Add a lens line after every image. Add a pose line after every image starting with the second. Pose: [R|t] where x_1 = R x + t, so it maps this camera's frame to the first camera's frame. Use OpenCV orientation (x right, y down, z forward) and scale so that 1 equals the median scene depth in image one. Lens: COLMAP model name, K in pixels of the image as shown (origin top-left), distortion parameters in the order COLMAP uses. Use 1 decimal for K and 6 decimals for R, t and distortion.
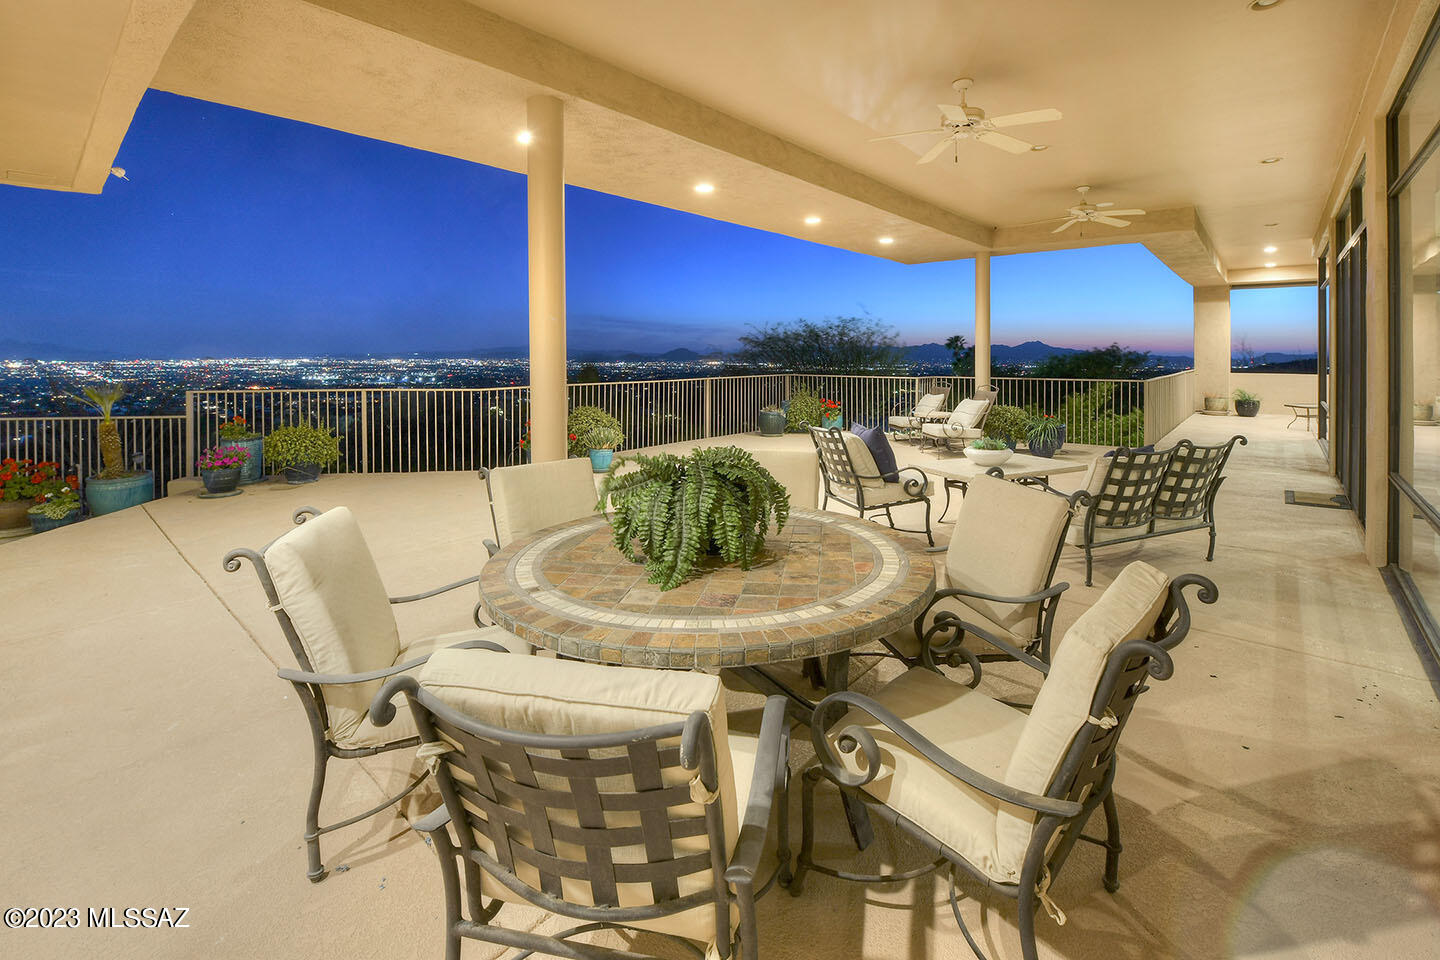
lens RADIAL K [[587.1, 0, 726.1], [0, 587.1, 363.2], [0, 0, 1]] dist [-0.001868, -0.004970]
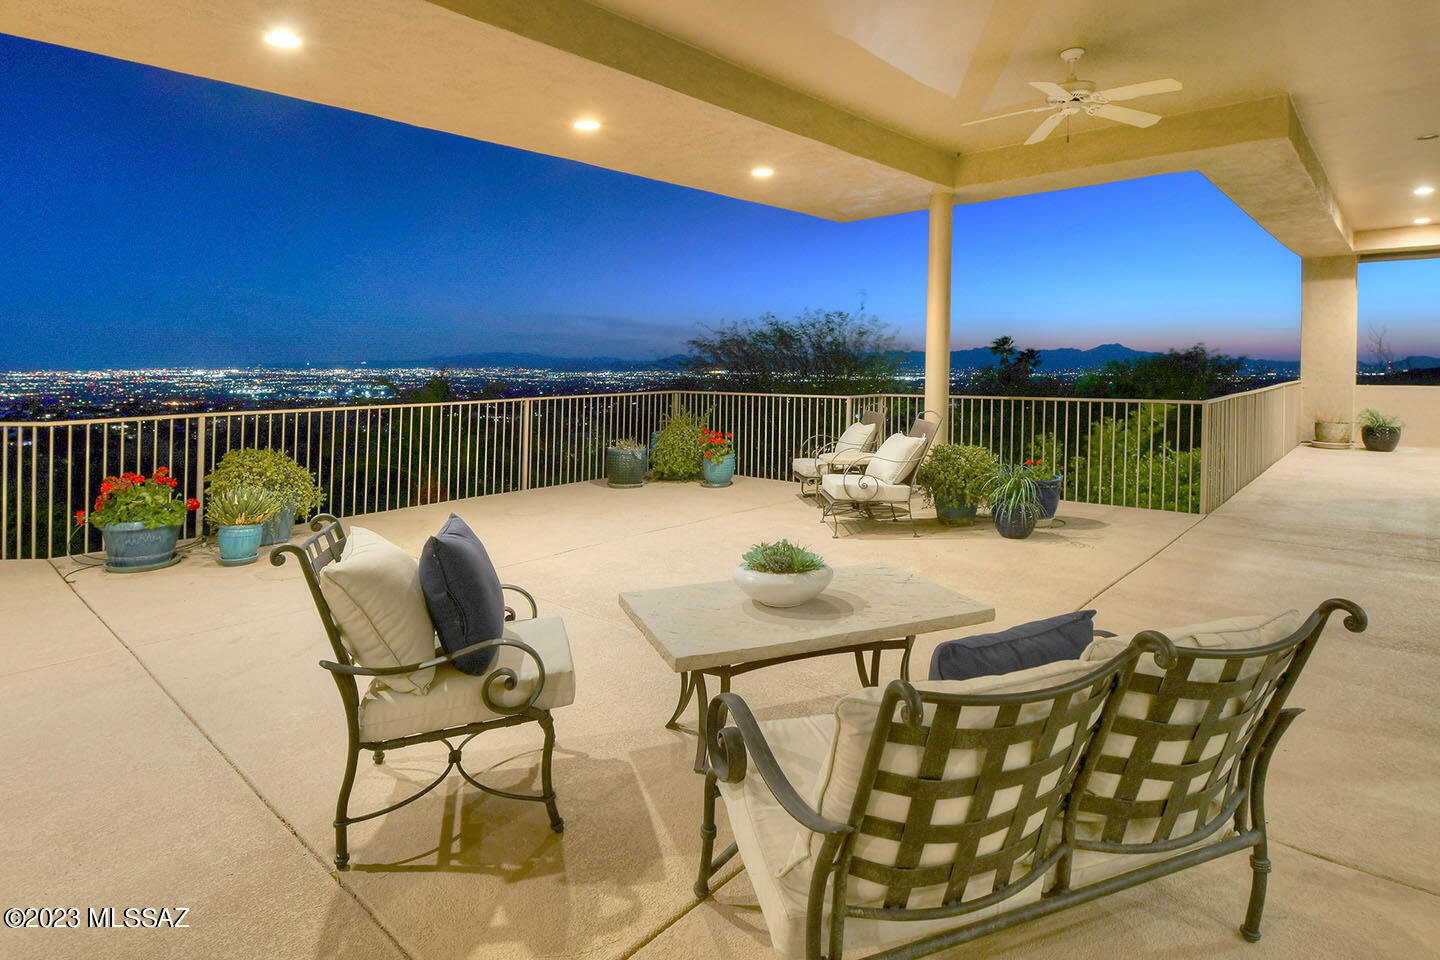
lens RADIAL K [[703.1, 0, 711.9], [0, 703.1, 392.8], [0, 0, 1]] dist [0.001235, 0.000208]
pose [[0.999438, -0.002669, -0.033414, 0.200675], [0.003630, 0.999580, 0.028737, -0.002348], [0.033323, -0.028843, 0.999028, 0.222592]]
